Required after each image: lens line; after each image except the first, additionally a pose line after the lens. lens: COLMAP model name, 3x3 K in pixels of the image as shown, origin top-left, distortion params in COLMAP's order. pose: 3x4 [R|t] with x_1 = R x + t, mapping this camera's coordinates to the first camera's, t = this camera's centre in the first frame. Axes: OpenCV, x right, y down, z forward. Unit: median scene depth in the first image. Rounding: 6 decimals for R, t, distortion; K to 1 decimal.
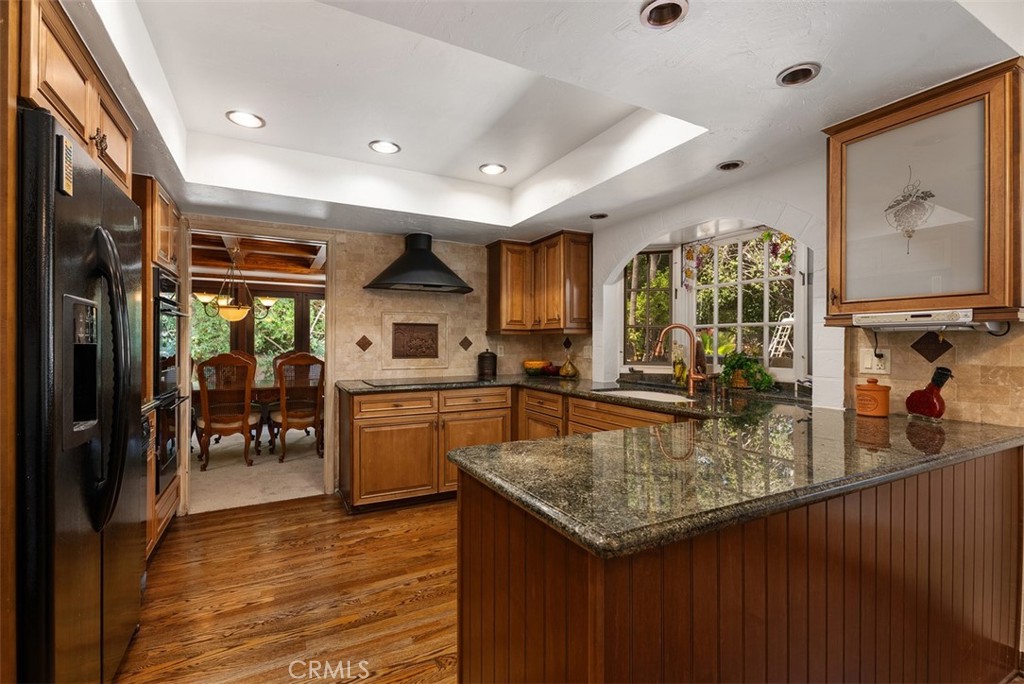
lens RADIAL K [[461.4, 0, 504.7], [0, 461.4, 340.5], [0, 0, 1]] dist [-0.002043, -0.001535]
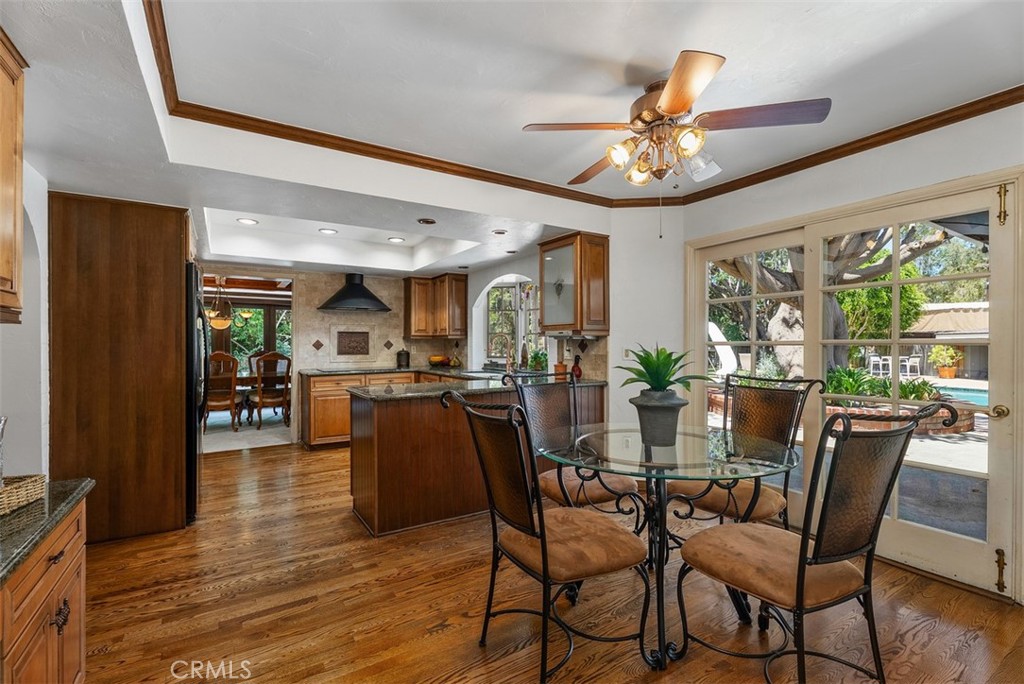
lens RADIAL K [[461.4, 0, 510.1], [0, 461.4, 342.5], [0, 0, 1]] dist [-0.002043, -0.001535]
pose [[0.996559, -0.003243, 0.082823, 0.197085], [0.002909, 0.999987, 0.004153, -0.006745], [-0.082836, -0.003898, 0.996556, -0.557620]]
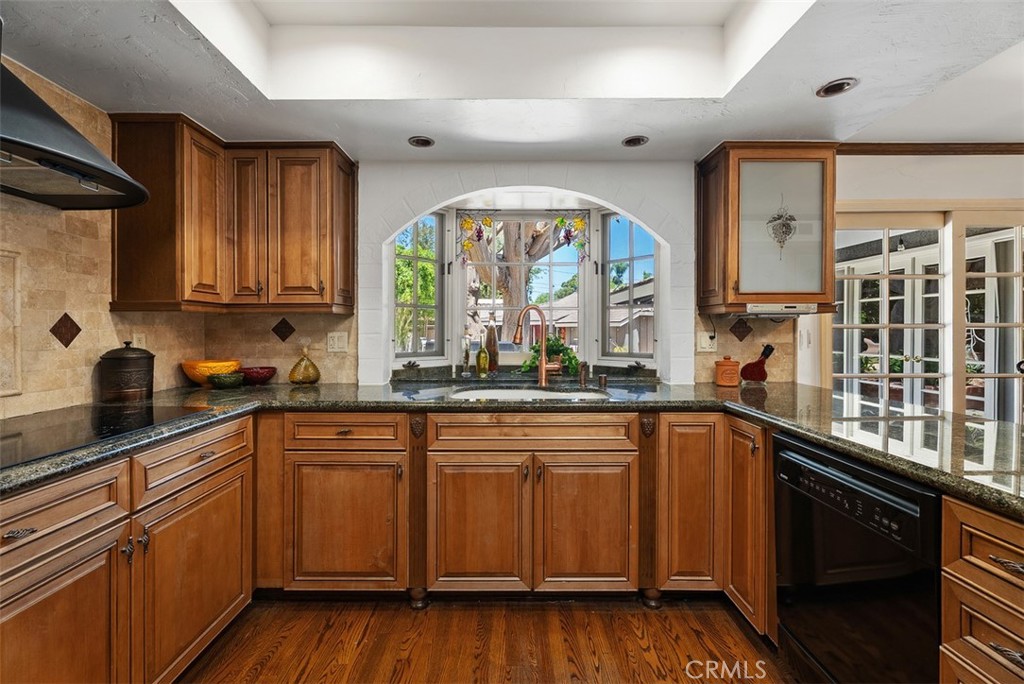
lens RADIAL K [[461.4, 0, 508.8], [0, 461.4, 332.6], [0, 0, 1]] dist [-0.002043, -0.001535]
pose [[0.452348, -0.011281, 0.891770, -0.294019], [-0.003117, 0.999894, 0.014230, 0.001856], [-0.891836, -0.009217, 0.452265, 0.486600]]
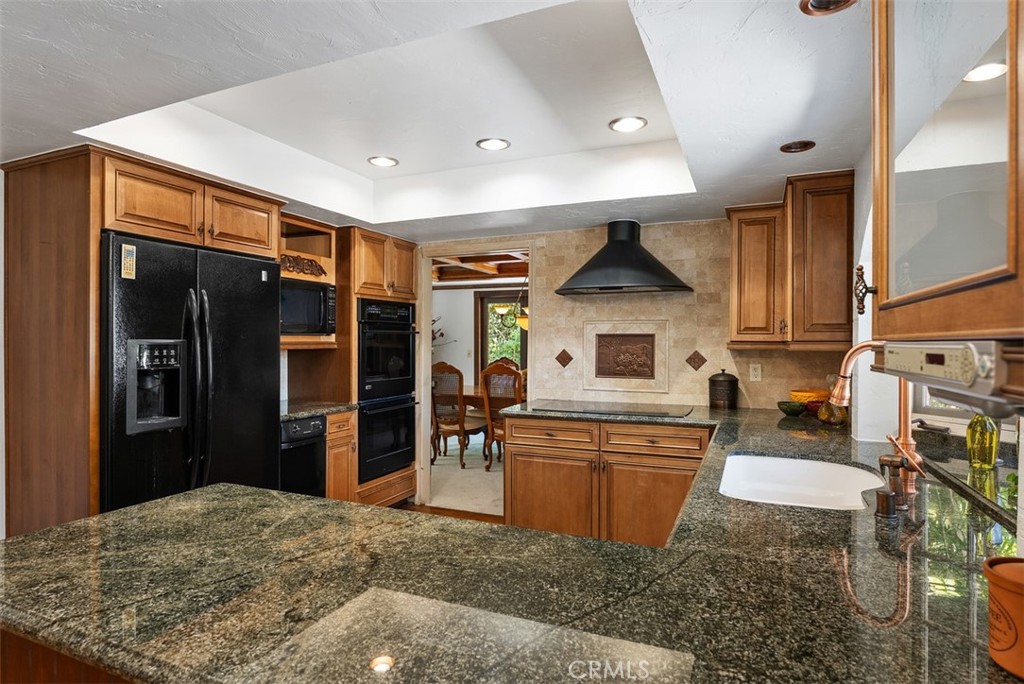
lens RADIAL K [[553.9, 0, 513.7], [0, 553.9, 341.3], [0, 0, 1]] dist [-0.029217, -0.000253]
pose [[0.629610, 0.000816, -0.776911, 0.431401], [0.002599, 0.999992, 0.003157, -0.028421], [0.776907, -0.004007, 0.629603, 0.257880]]
